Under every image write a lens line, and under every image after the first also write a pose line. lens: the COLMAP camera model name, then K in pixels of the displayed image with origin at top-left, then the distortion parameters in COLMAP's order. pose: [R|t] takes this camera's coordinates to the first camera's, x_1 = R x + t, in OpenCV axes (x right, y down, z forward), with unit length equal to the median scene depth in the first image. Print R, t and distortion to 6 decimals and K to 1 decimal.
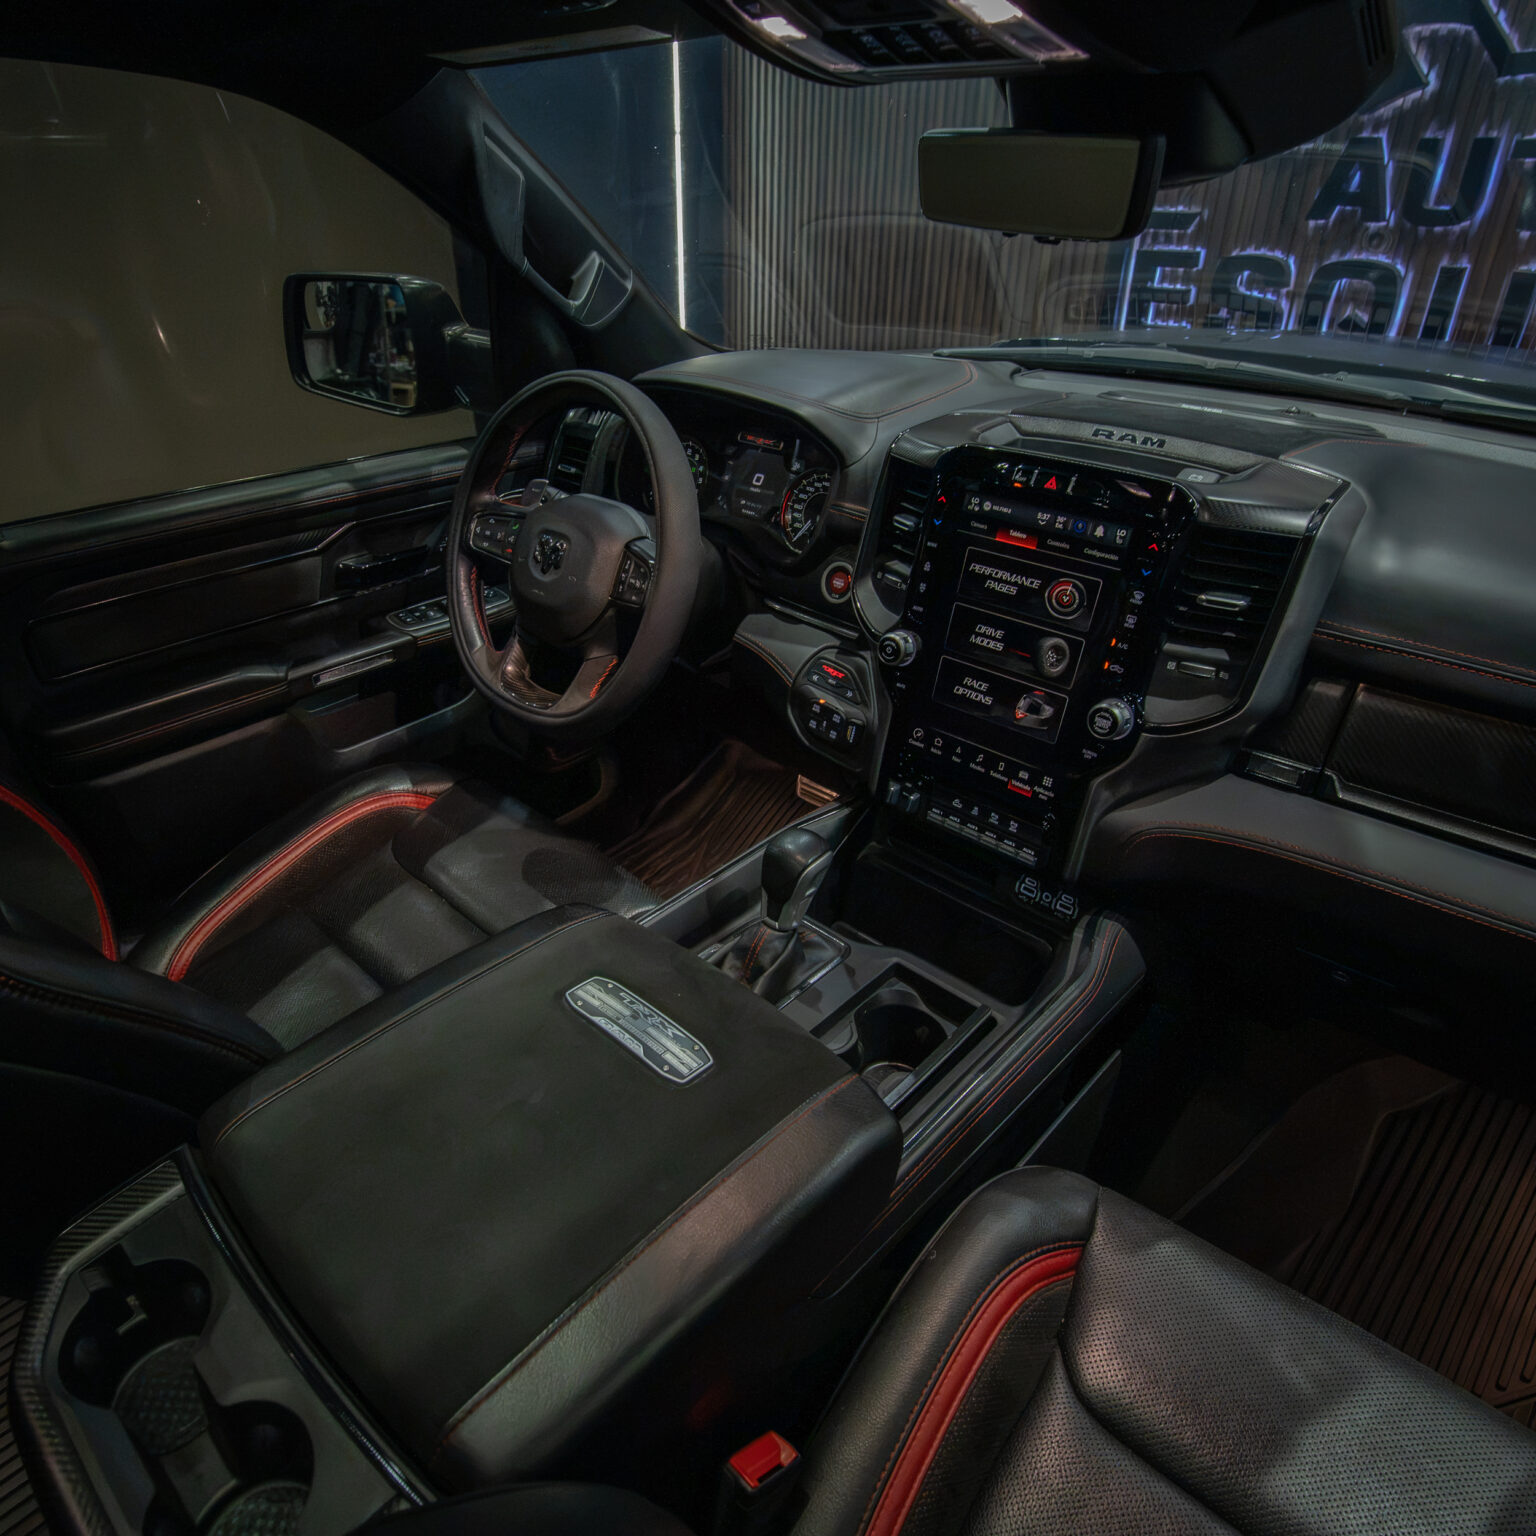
lens RADIAL K [[1013.4, 0, 768.0], [0, 1013.4, 768.0], [0, 0, 1]] dist [0.019883, -0.034633]
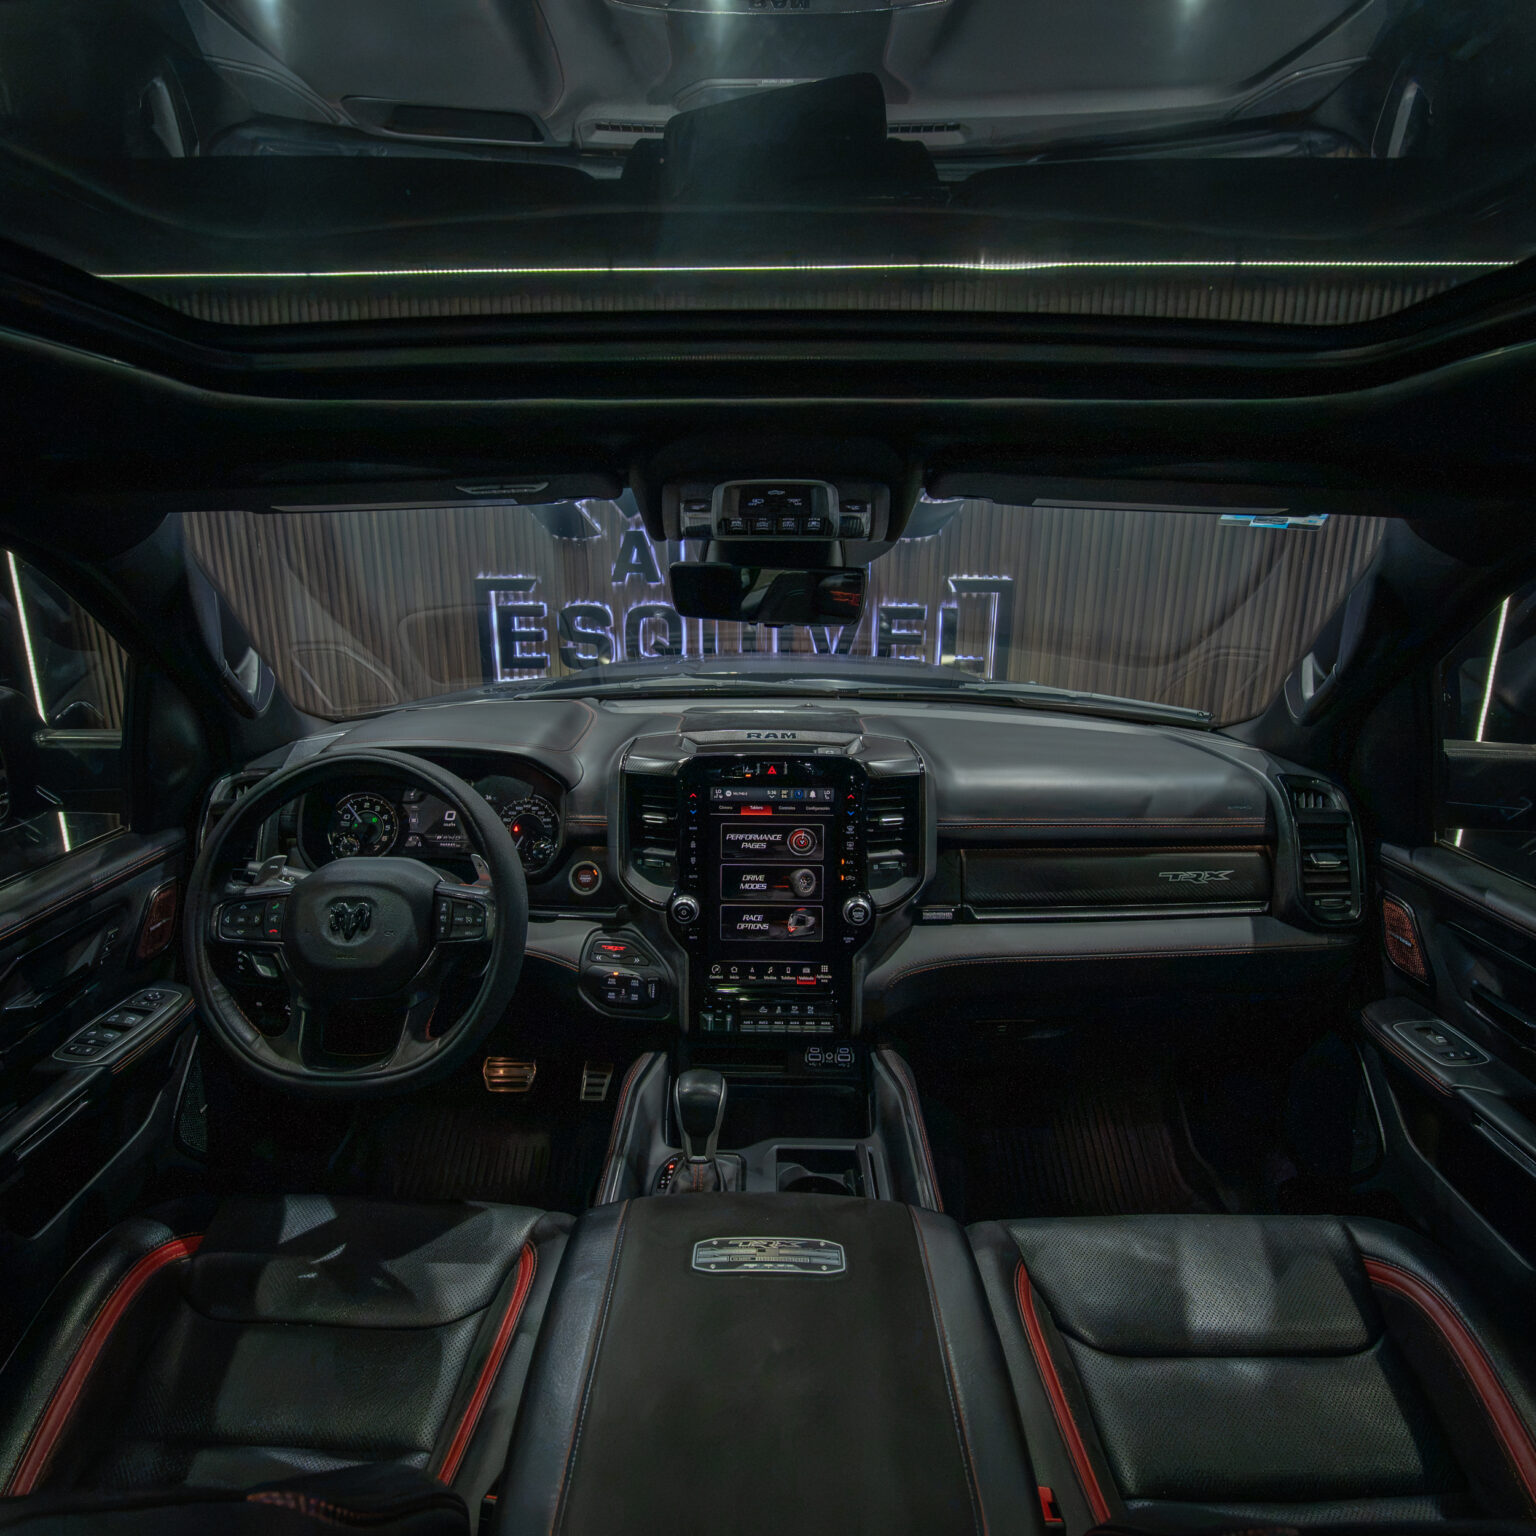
lens RADIAL K [[885.0, 0, 768.0], [0, 885.0, 768.0], [0, 0, 1]] dist [0.018714, -0.001153]
pose [[0.742728, -0.163998, 0.649199, -0.520433], [0.336424, 0.929681, -0.150039, -0.085134], [-0.578942, 0.329844, 0.745673, 0.037470]]
